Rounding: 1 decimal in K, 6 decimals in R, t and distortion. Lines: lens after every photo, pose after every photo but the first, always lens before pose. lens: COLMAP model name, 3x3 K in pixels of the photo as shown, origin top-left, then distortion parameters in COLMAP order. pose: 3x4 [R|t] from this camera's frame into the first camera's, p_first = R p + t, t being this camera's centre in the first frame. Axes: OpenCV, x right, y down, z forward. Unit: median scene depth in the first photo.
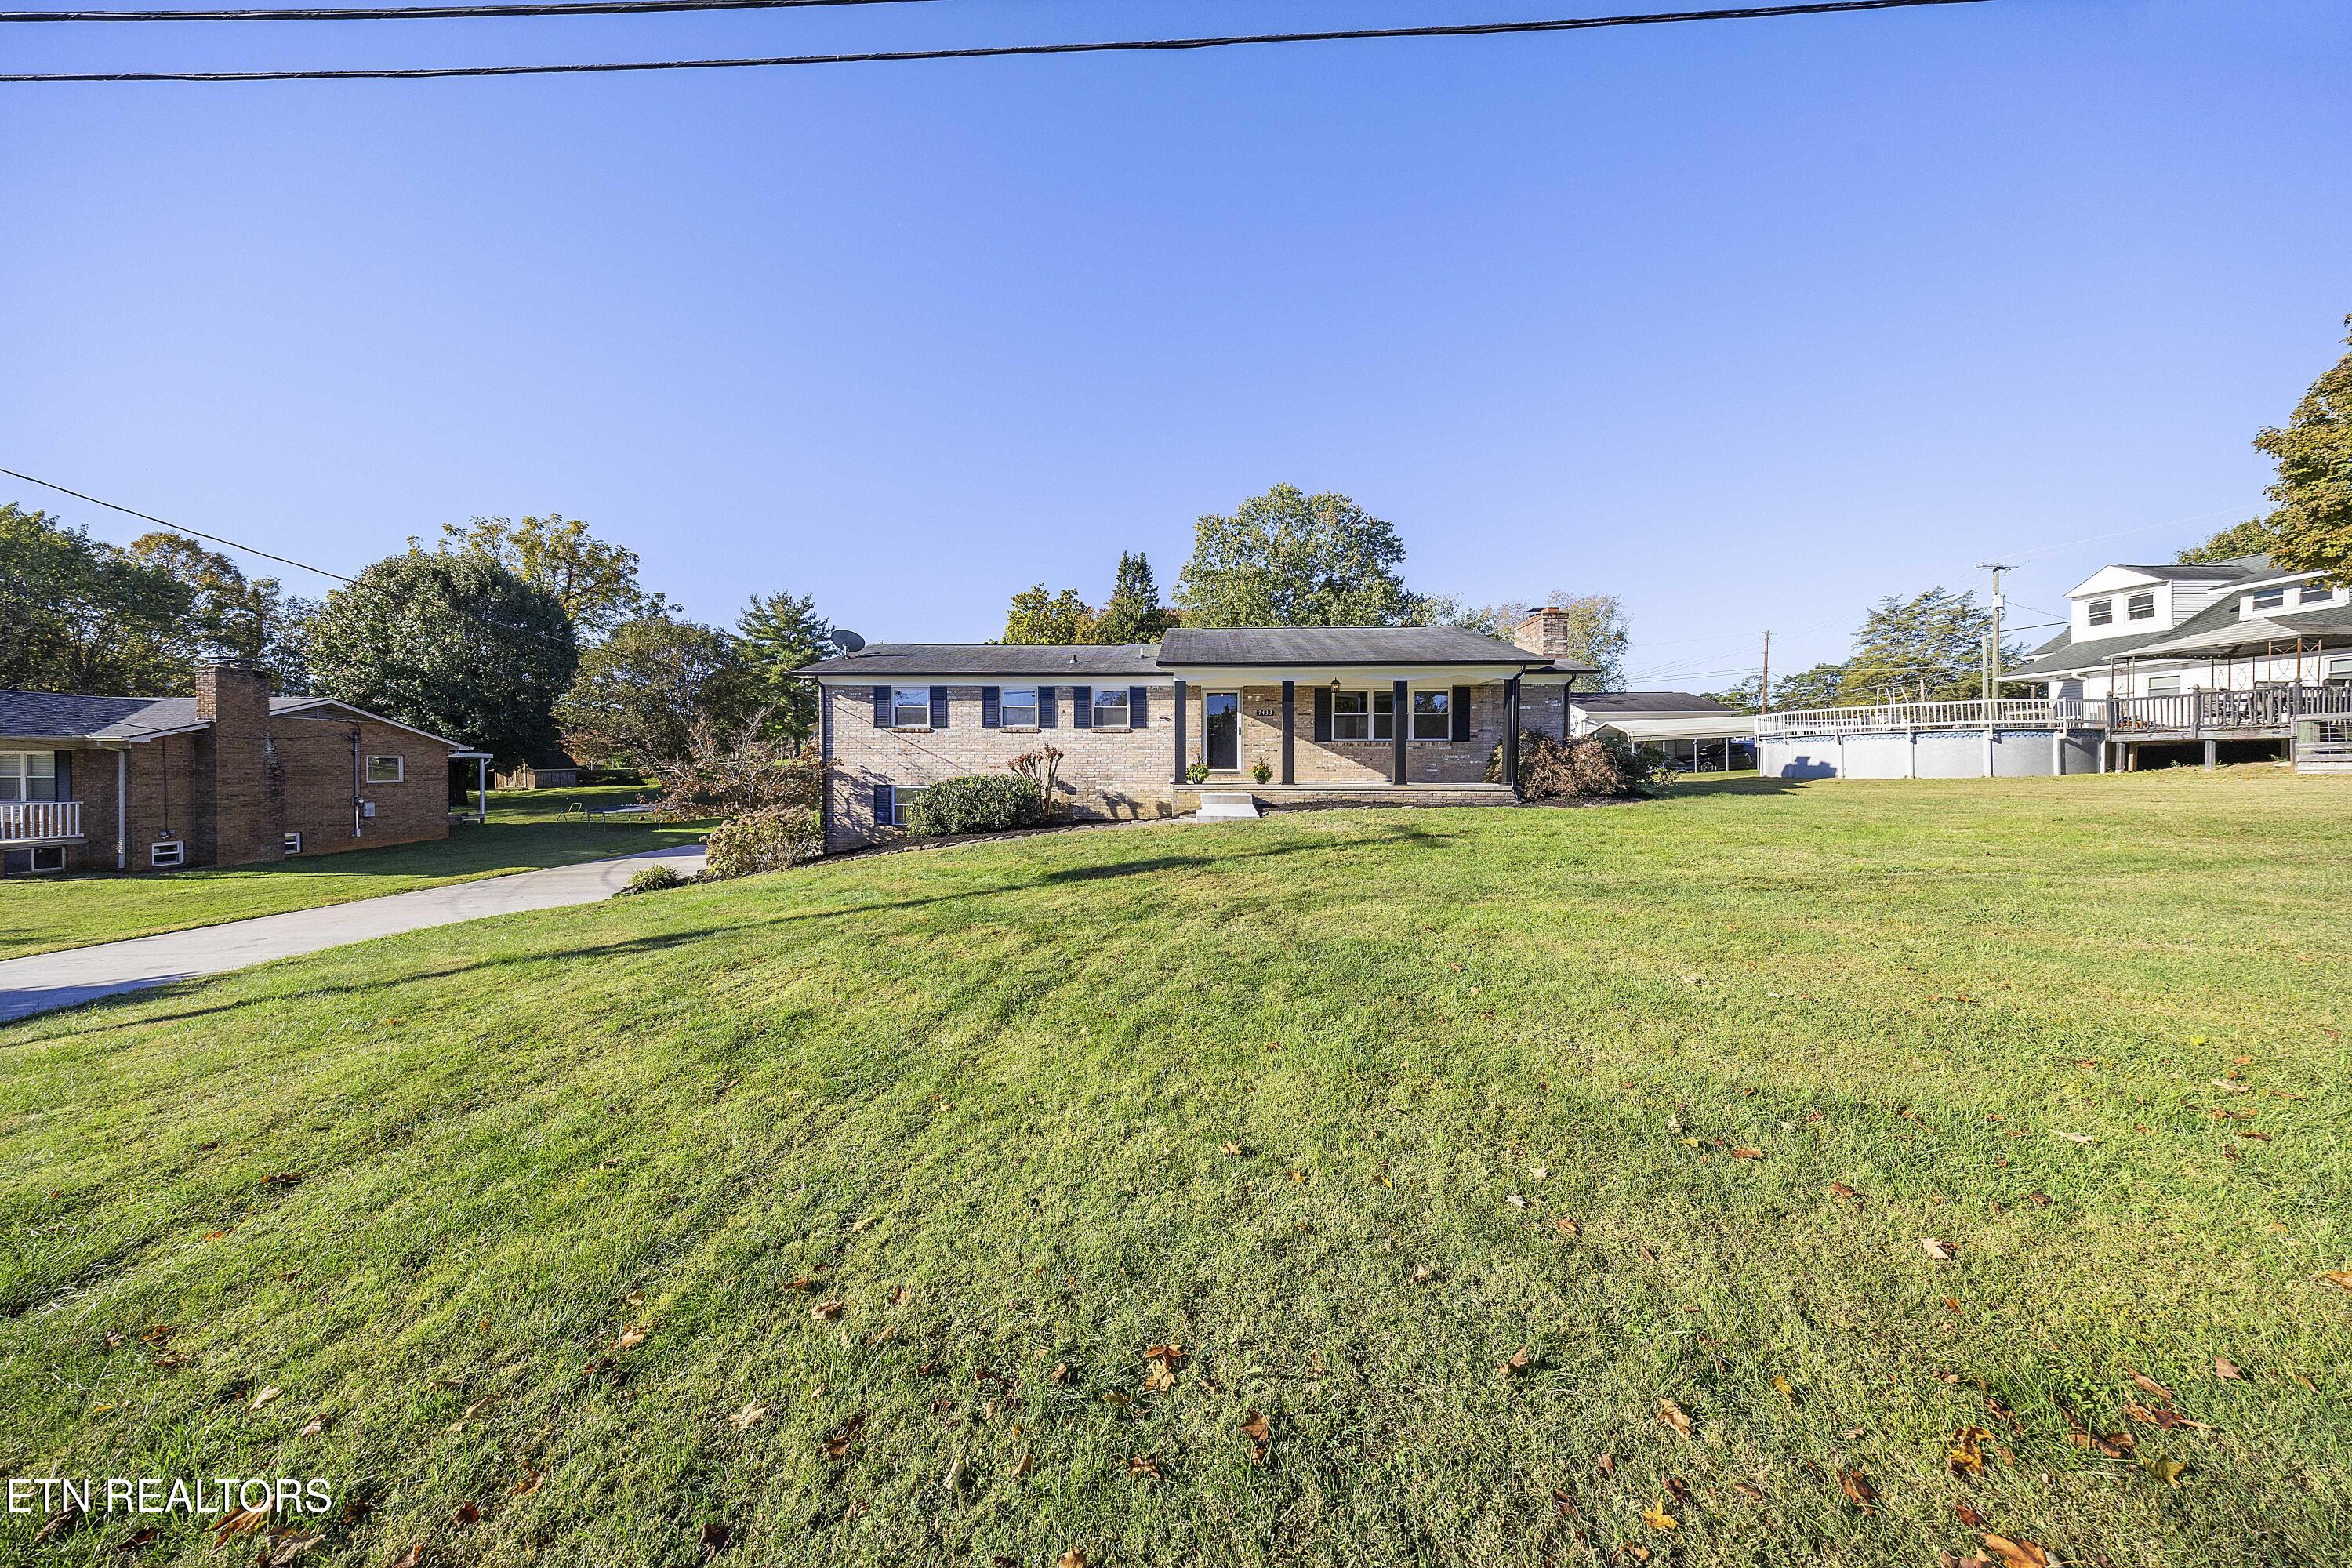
lens RADIAL K [[721.9, 0, 1181.4], [0, 721.9, 770.4], [0, 0, 1]] dist [0.031903, -0.008745]
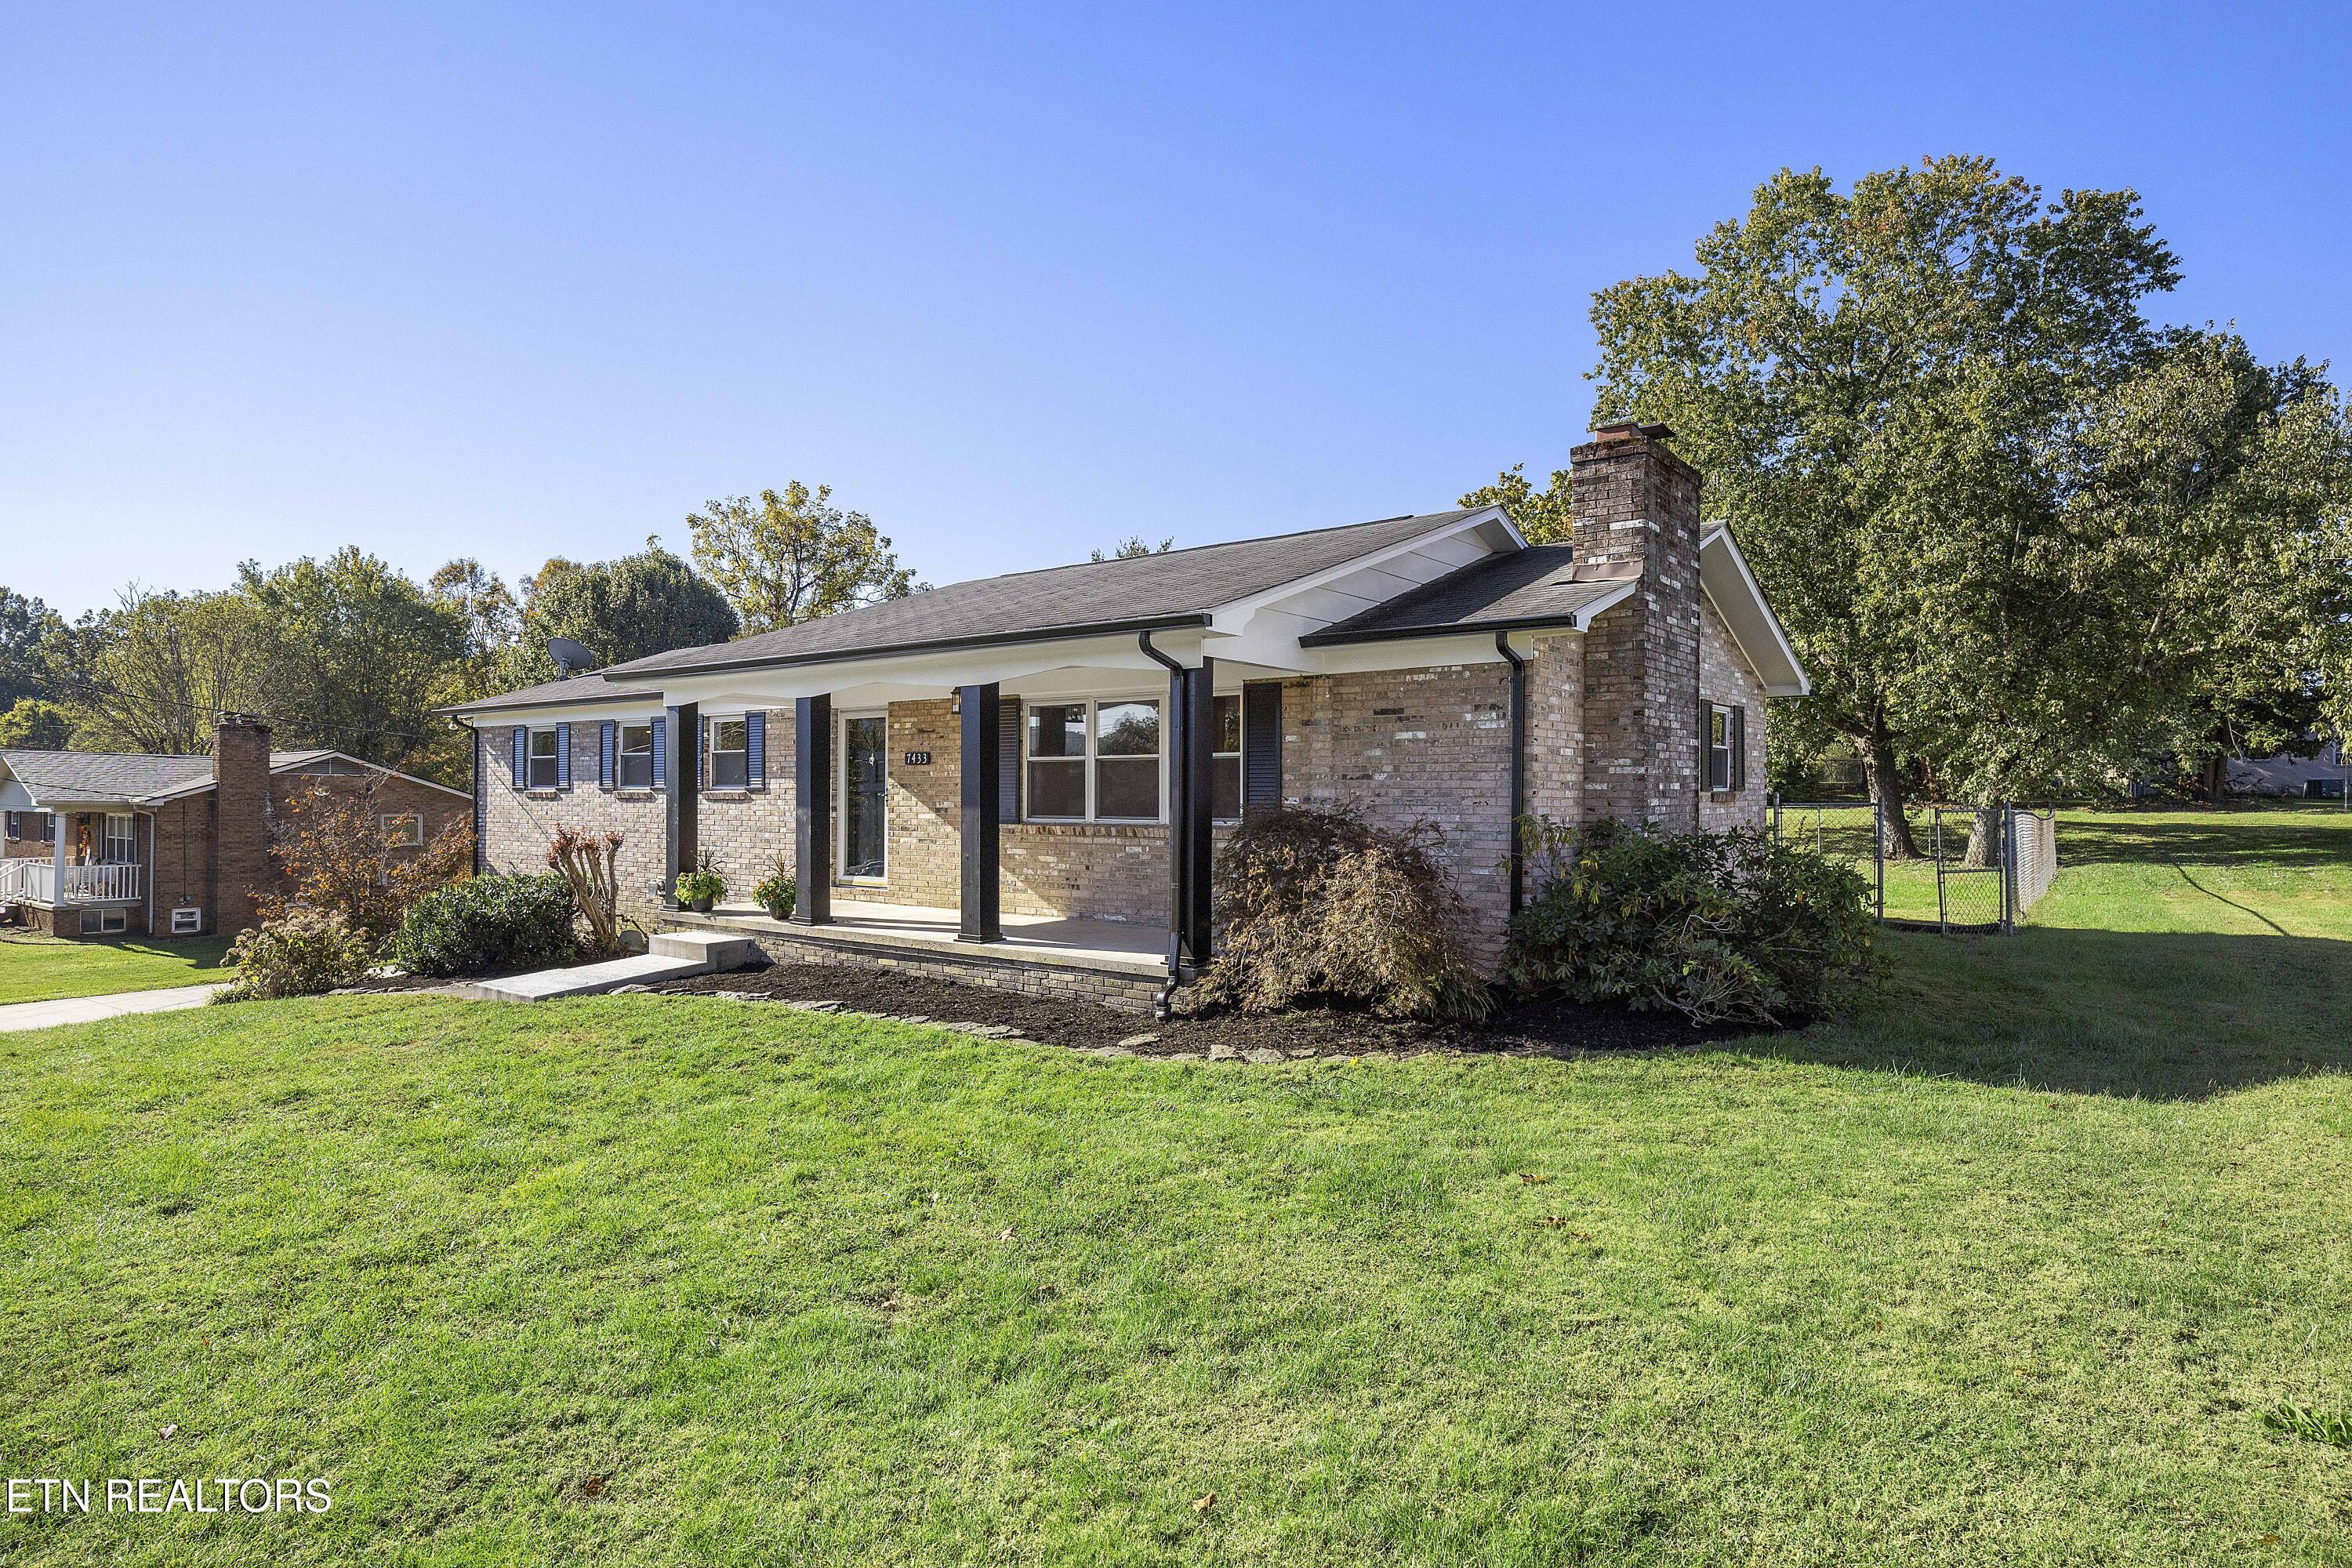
lens RADIAL K [[1302.8, 0, 1180.5], [0, 1302.8, 805.0], [0, 0, 1]] dist [-0.001945, 0.016703]
pose [[0.809129, 0.006107, -0.587600, 0.910805], [-0.008300, 0.999965, -0.001035, -0.062466], [0.587573, 0.005714, 0.809151, 0.523038]]
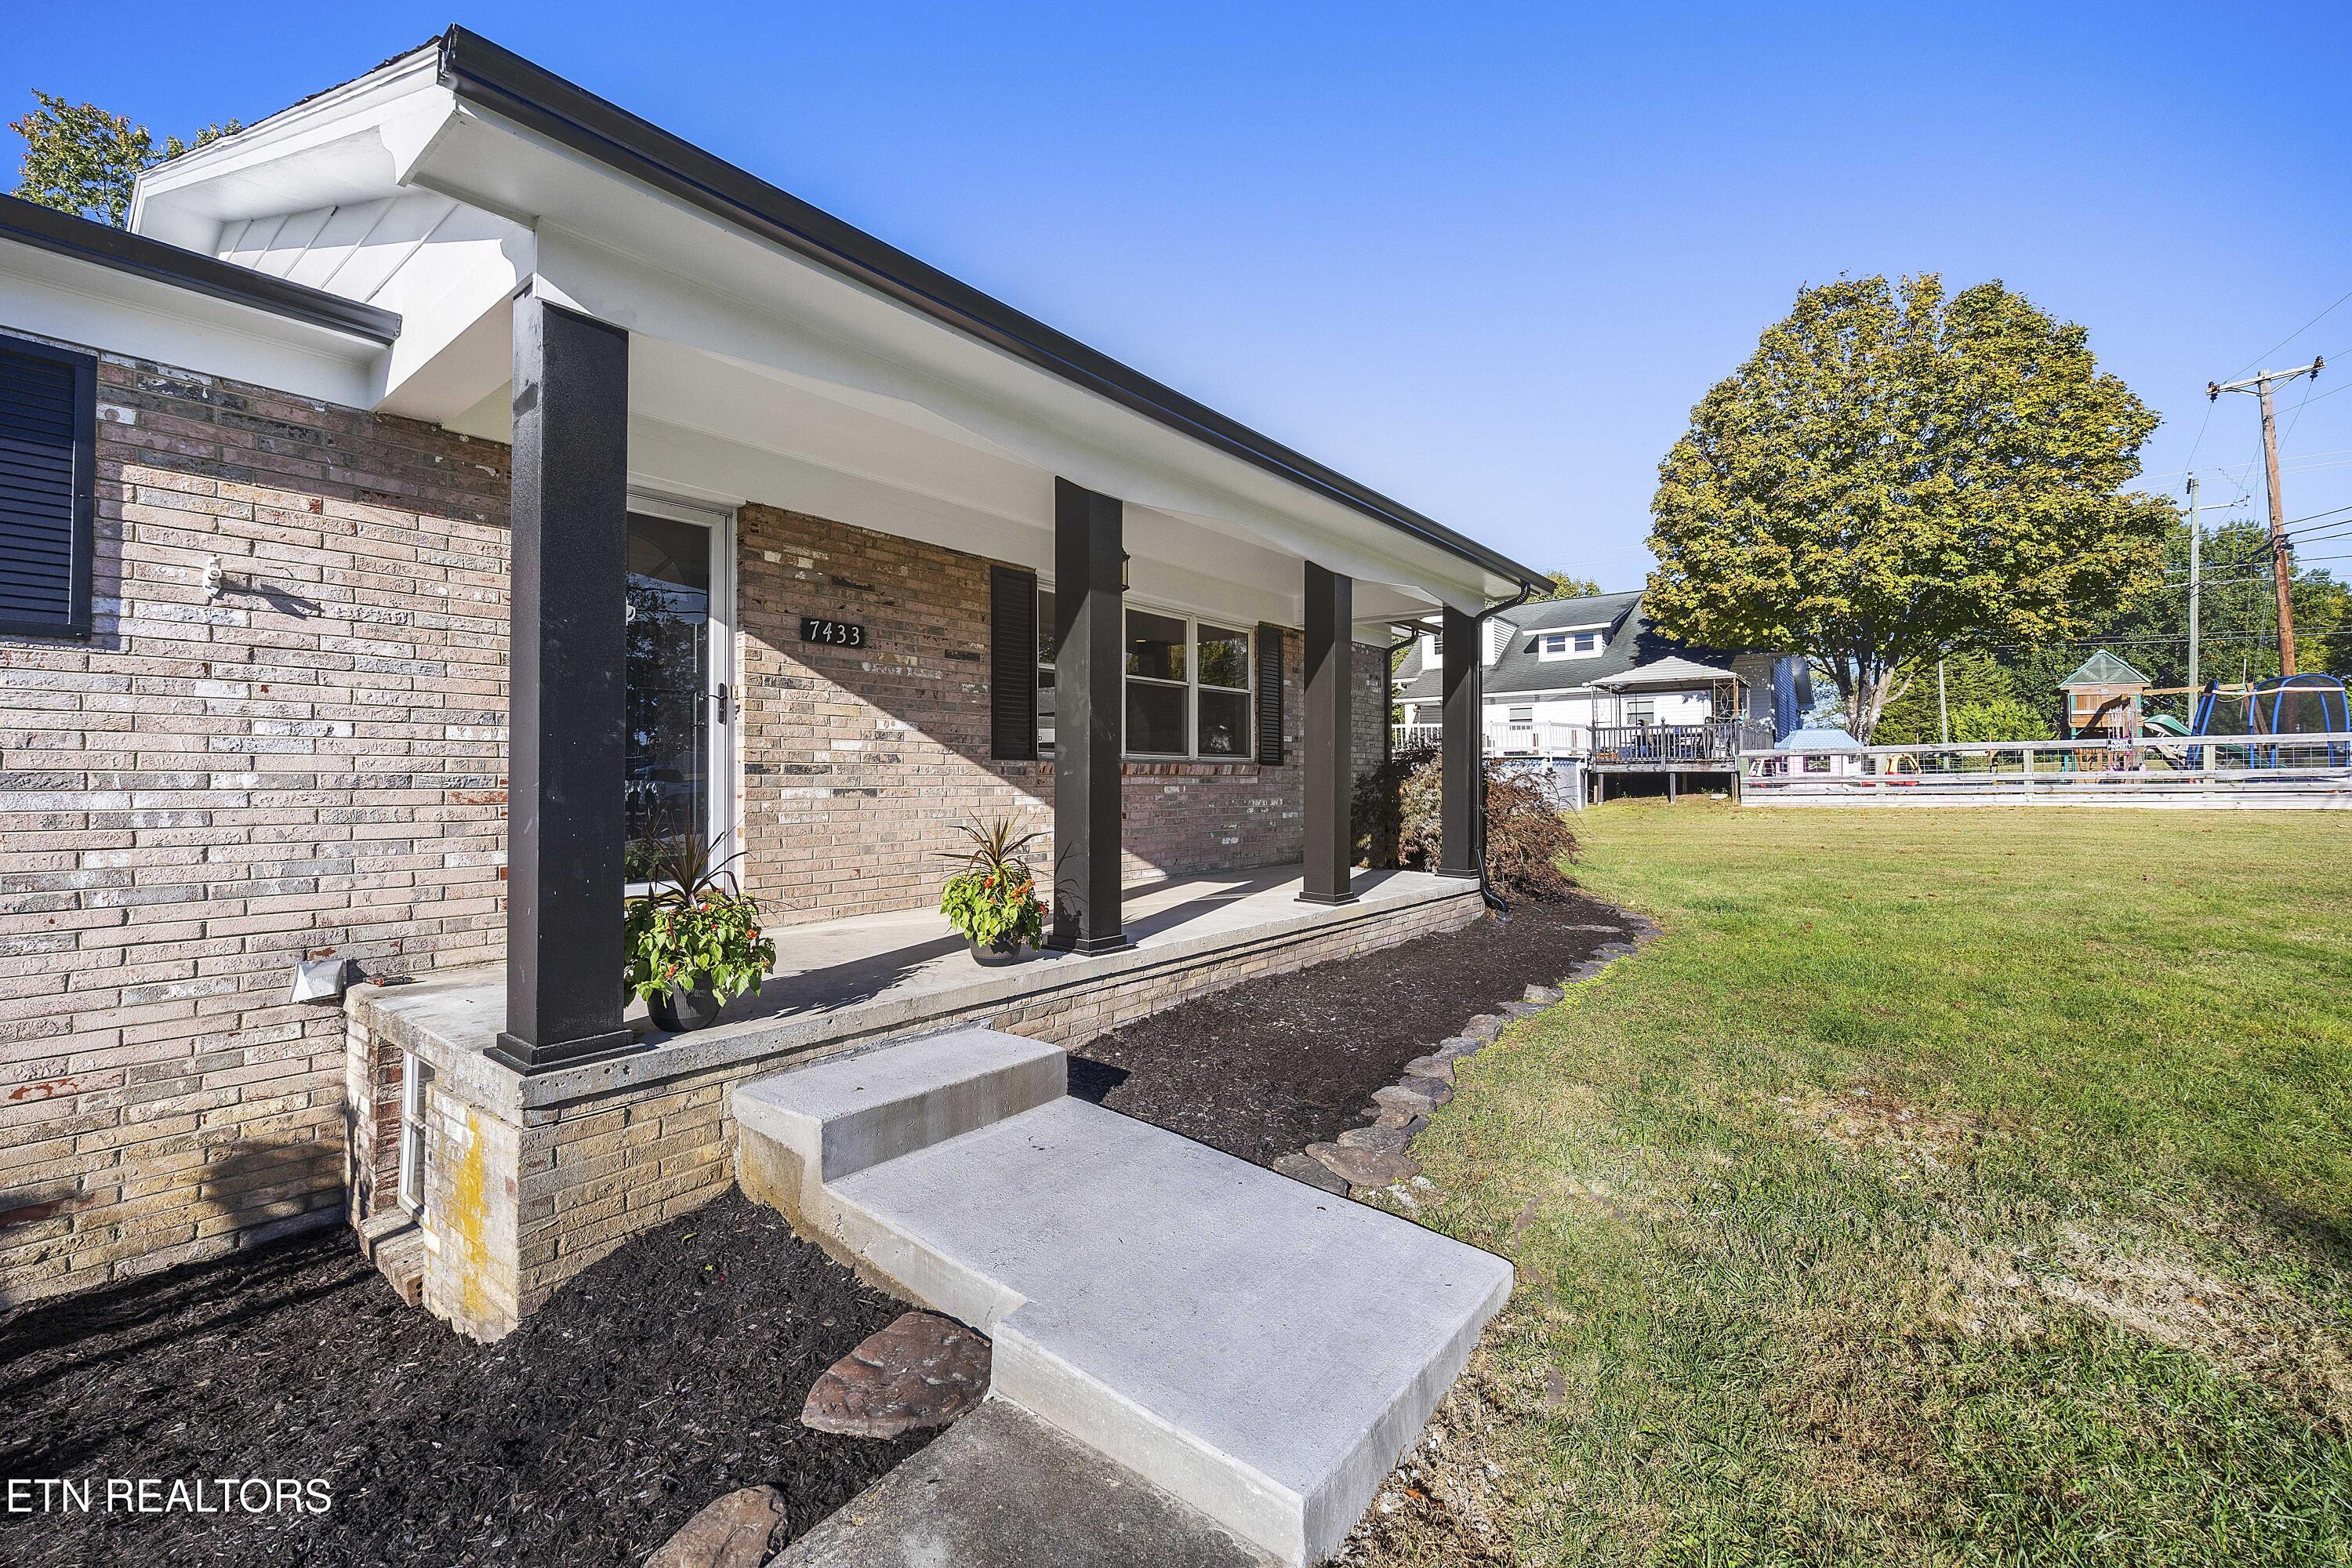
lens RADIAL K [[976.6, 0, 1176.0], [0, 976.6, 784.0], [0, 0, 1]] dist [-0.000410, -0.000019]
pose [[0.600064, -0.004828, 0.799938, -0.091971], [0.008285, 0.999966, -0.000180, -0.035892], [-0.799909, 0.006736, 0.600083, 0.880563]]
